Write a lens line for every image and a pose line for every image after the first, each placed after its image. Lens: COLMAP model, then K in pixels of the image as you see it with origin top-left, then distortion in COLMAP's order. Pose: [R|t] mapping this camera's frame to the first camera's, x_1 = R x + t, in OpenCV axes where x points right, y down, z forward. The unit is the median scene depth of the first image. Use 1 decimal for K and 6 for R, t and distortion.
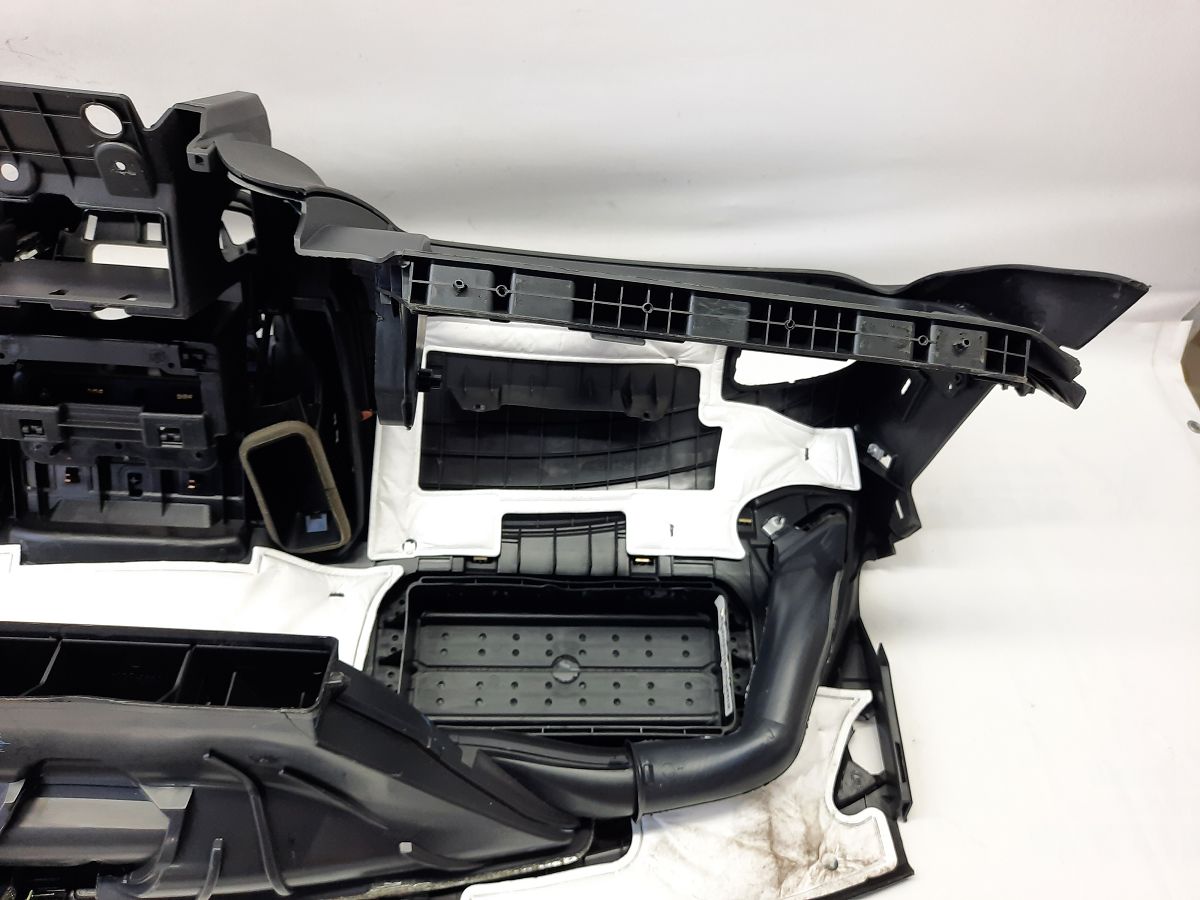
lens RADIAL K [[881.2, 0, 602.1], [0, 881.2, 450.9], [0, 0, 1]] dist [0.043753, -0.050690]
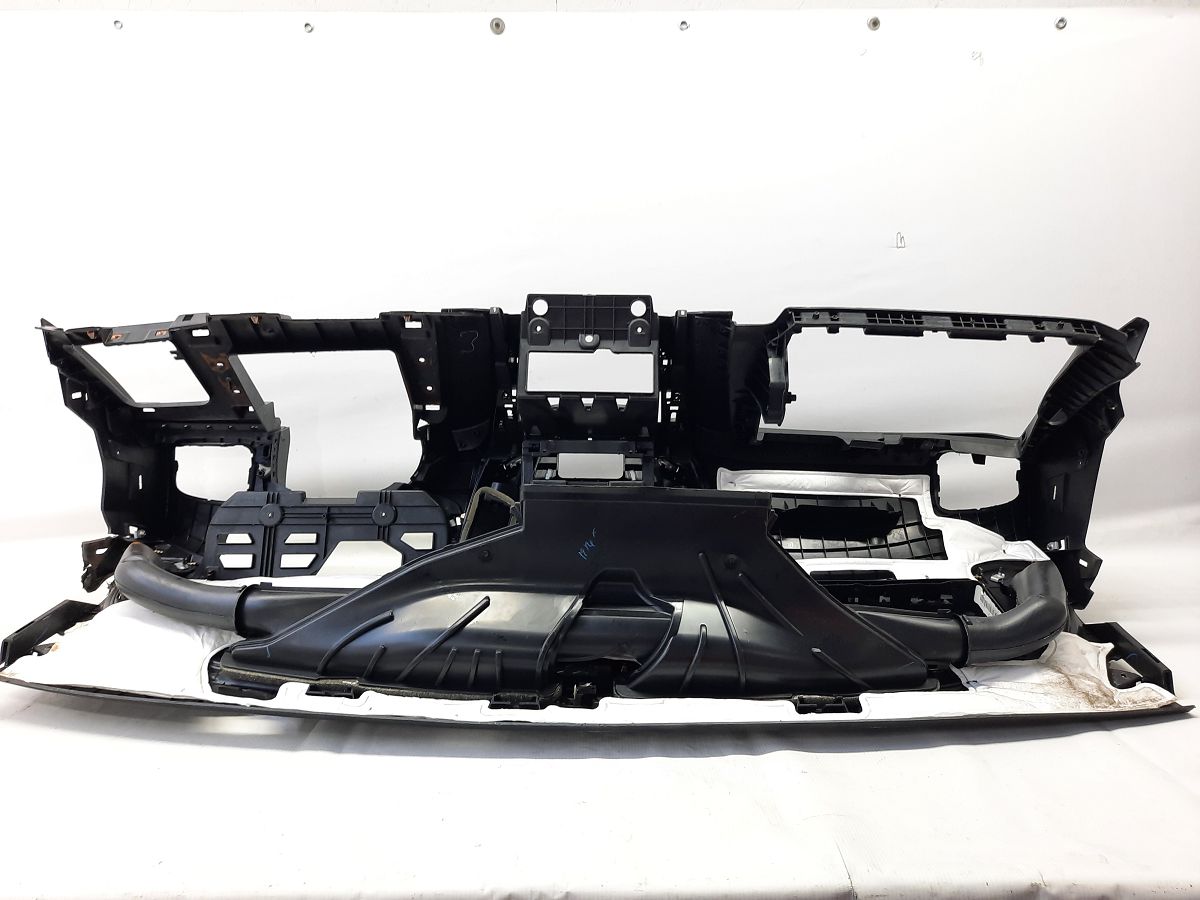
lens RADIAL K [[881.2, 0, 598.4], [0, 881.2, 456.4], [0, 0, 1]] dist [0.043753, -0.050690]
pose [[0.993844, -0.093343, -0.059681, -0.383980], [0.027536, 0.729880, -0.683021, 1.001490], [0.107315, 0.677172, 0.727957, -0.285680]]
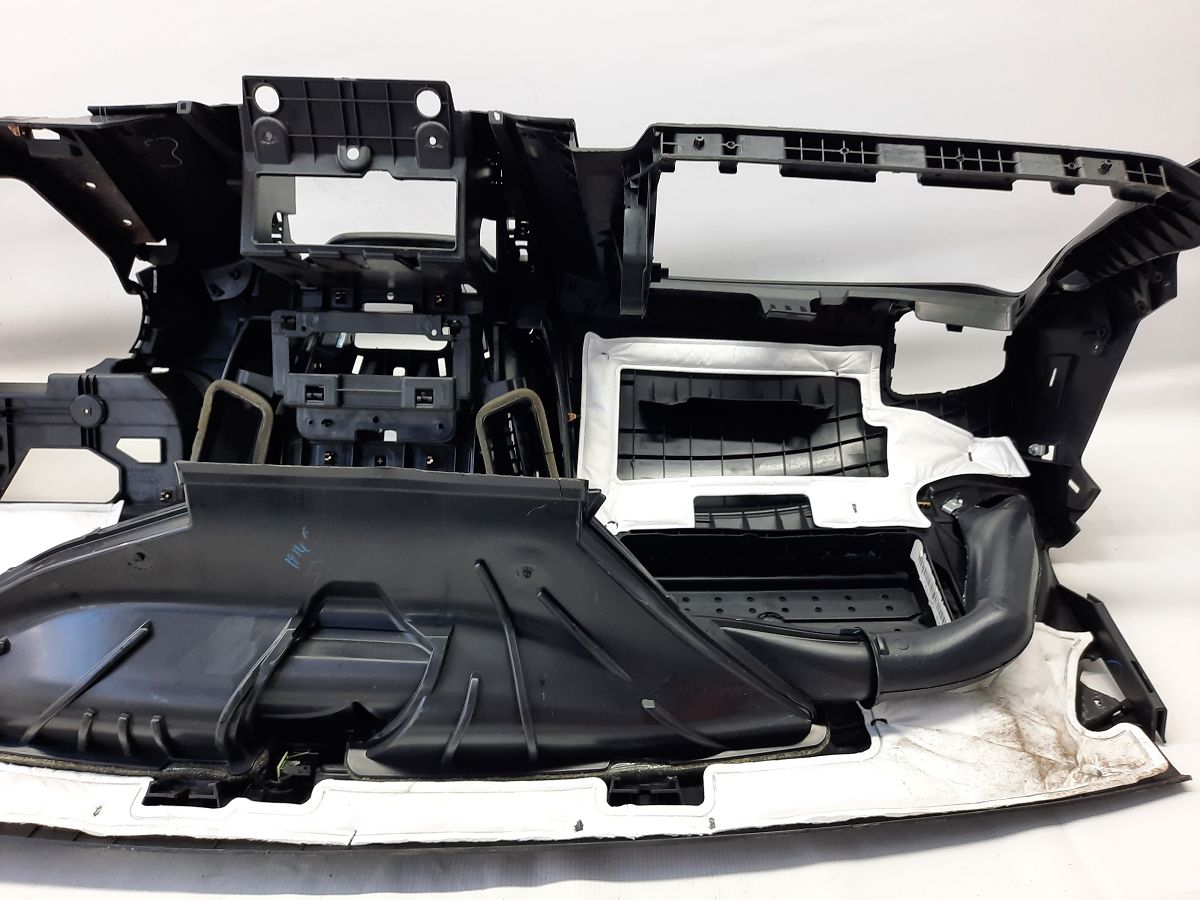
lens RADIAL K [[881.2, 0, 599.2], [0, 881.2, 459.2], [0, 0, 1]] dist [0.043753, -0.050690]
pose [[0.994728, -0.062929, -0.080970, -0.146020], [0.025040, 0.914728, -0.403293, 0.489588], [0.099444, 0.399139, 0.911481, -0.021301]]
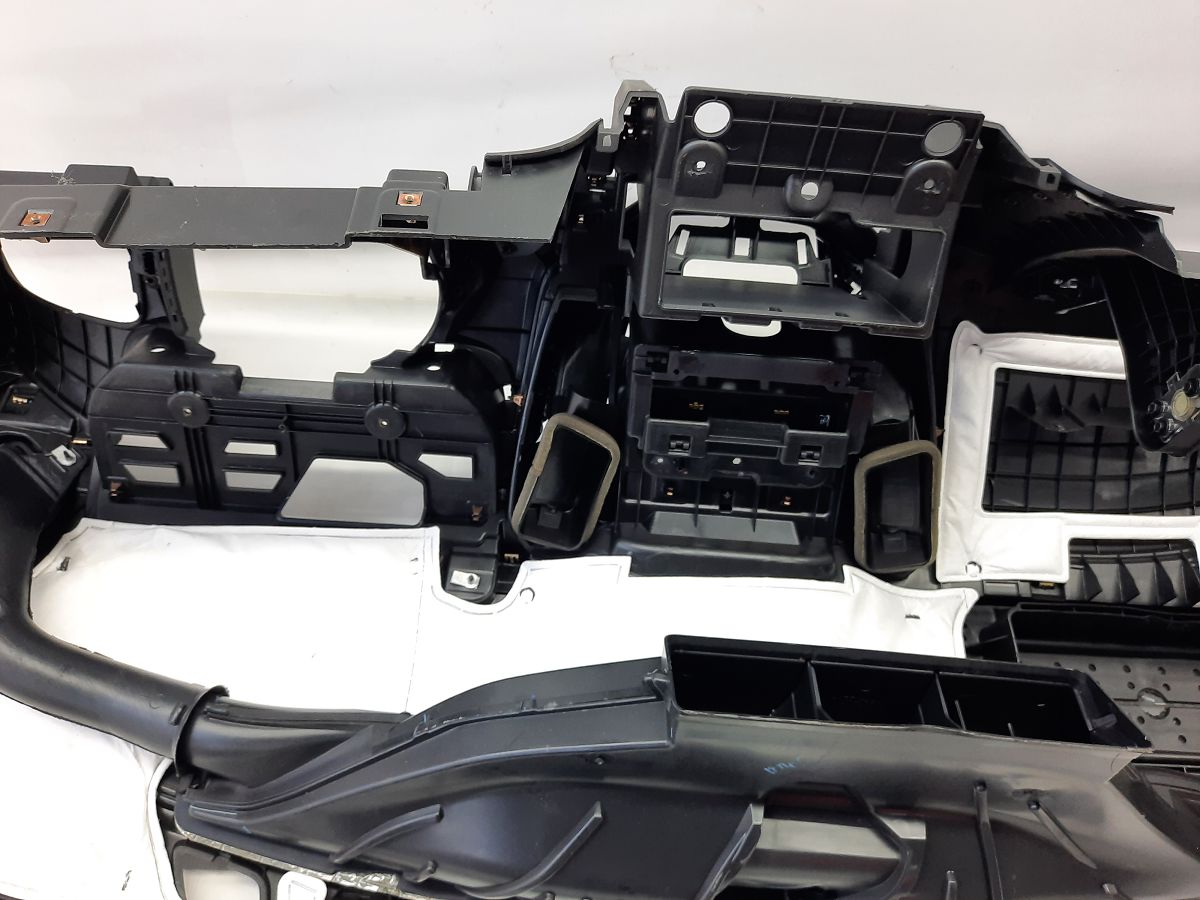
lens RADIAL K [[881.2, 0, 597.9], [0, 881.2, 453.3], [0, 0, 1]] dist [0.043753, -0.050690]
pose [[0.997178, 0.020646, -0.072176, -0.587429], [-0.020616, 0.999787, 0.001157, -0.011984], [0.072184, 0.000335, 0.997391, -0.001491]]
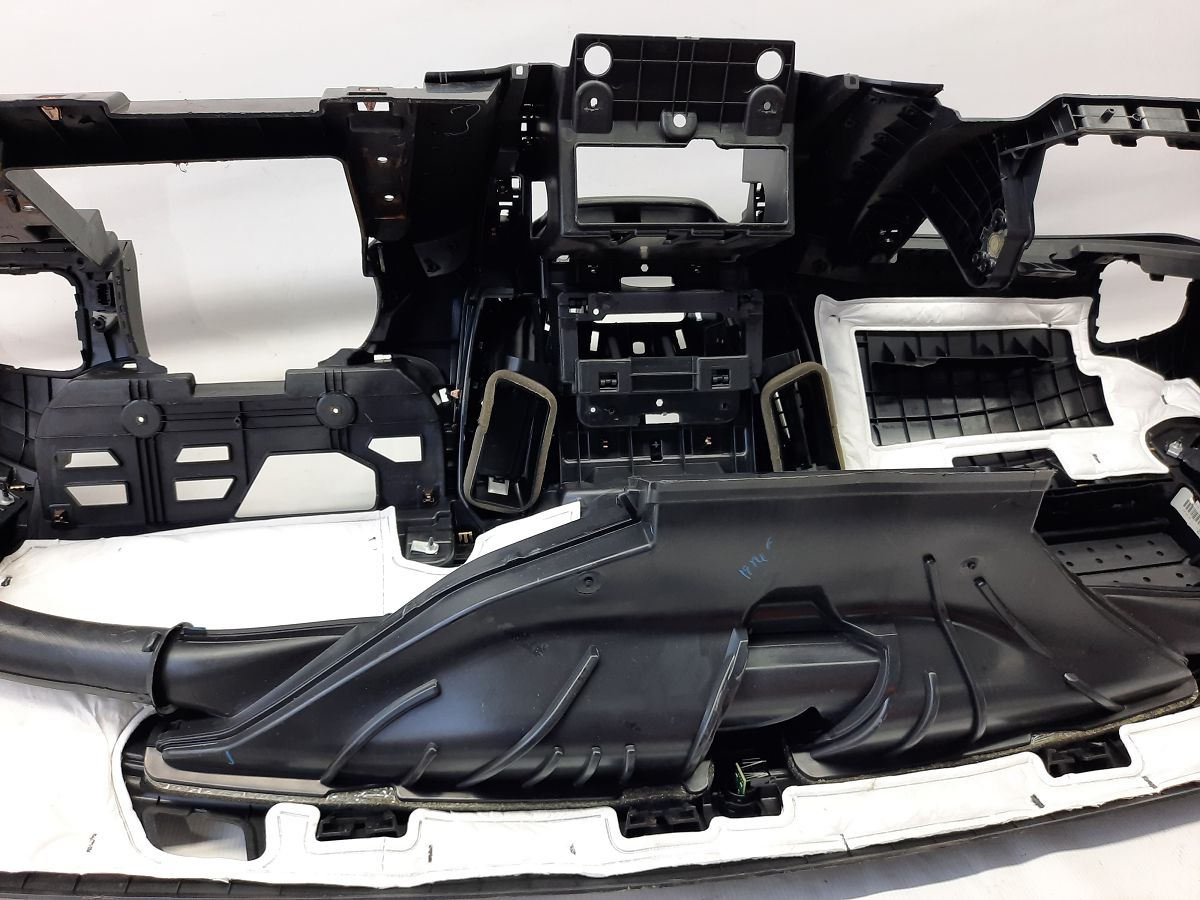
lens RADIAL K [[881.2, 0, 599.2], [0, 881.2, 459.6], [0, 0, 1]] dist [0.043753, -0.050690]
pose [[0.989344, -0.123300, 0.077425, -0.668566], [0.141114, 0.942975, -0.301471, 0.363803], [-0.035838, 0.309184, 0.950327, -0.036551]]
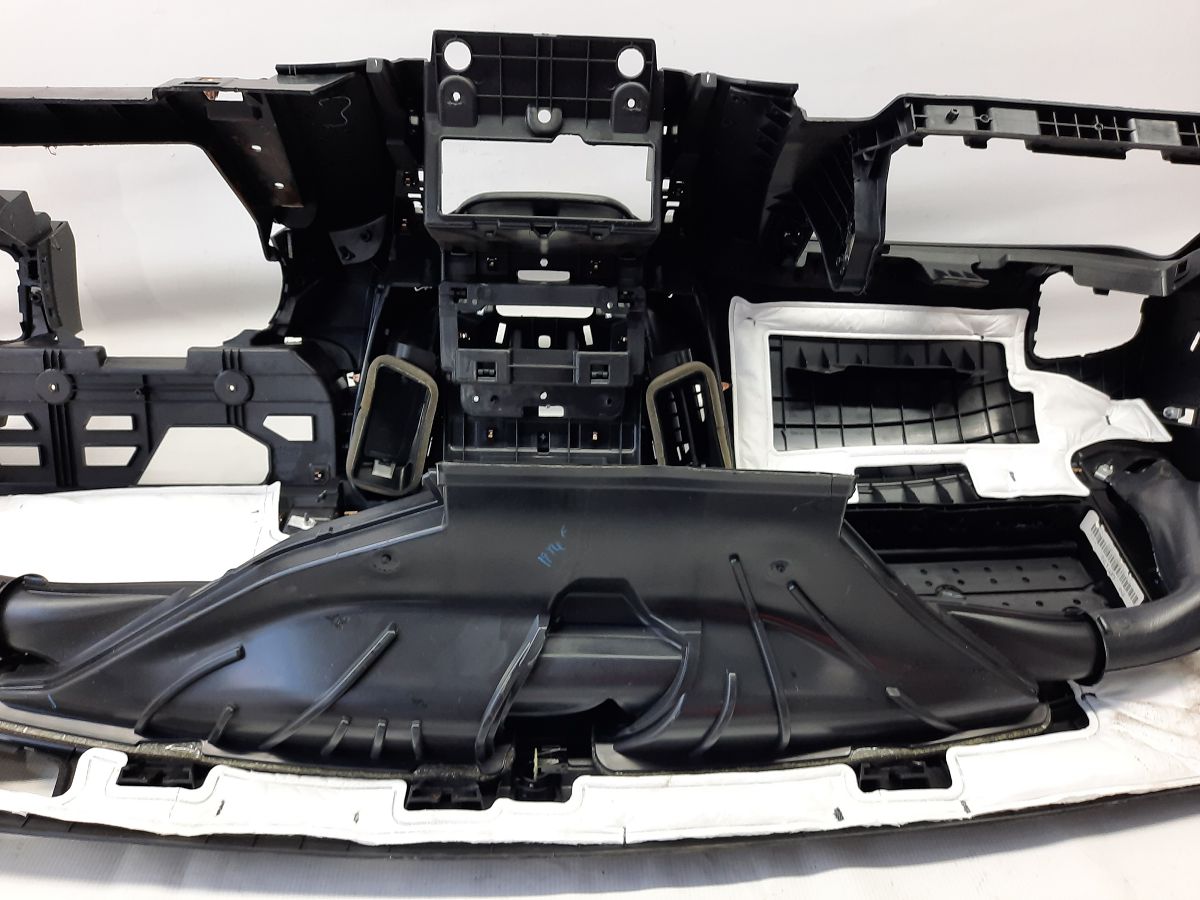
lens RADIAL K [[881.2, 0, 599.1], [0, 881.2, 459.1], [0, 0, 1]] dist [0.043753, -0.050690]
pose [[0.997385, -0.069196, -0.020852, -0.423688], [0.059044, 0.946583, -0.317007, 0.408249], [0.041673, 0.314947, 0.948194, -0.045205]]
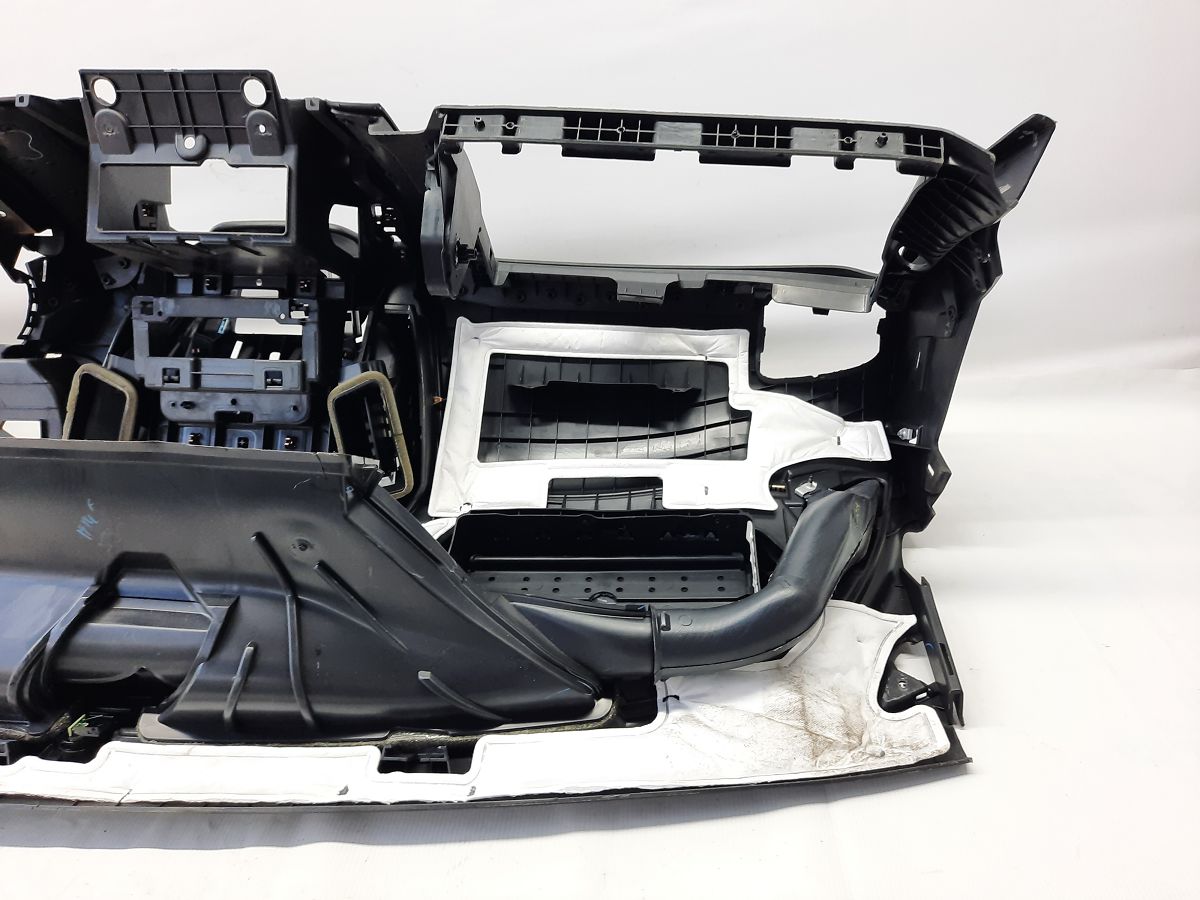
lens RADIAL K [[881.2, 0, 605.2], [0, 881.2, 459.1], [0, 0, 1]] dist [0.043753, -0.050690]
pose [[0.988250, -0.057882, -0.141460, 0.118947], [-0.003477, 0.916765, -0.399411, 0.514724], [0.152804, 0.395210, 0.905793, 0.005325]]
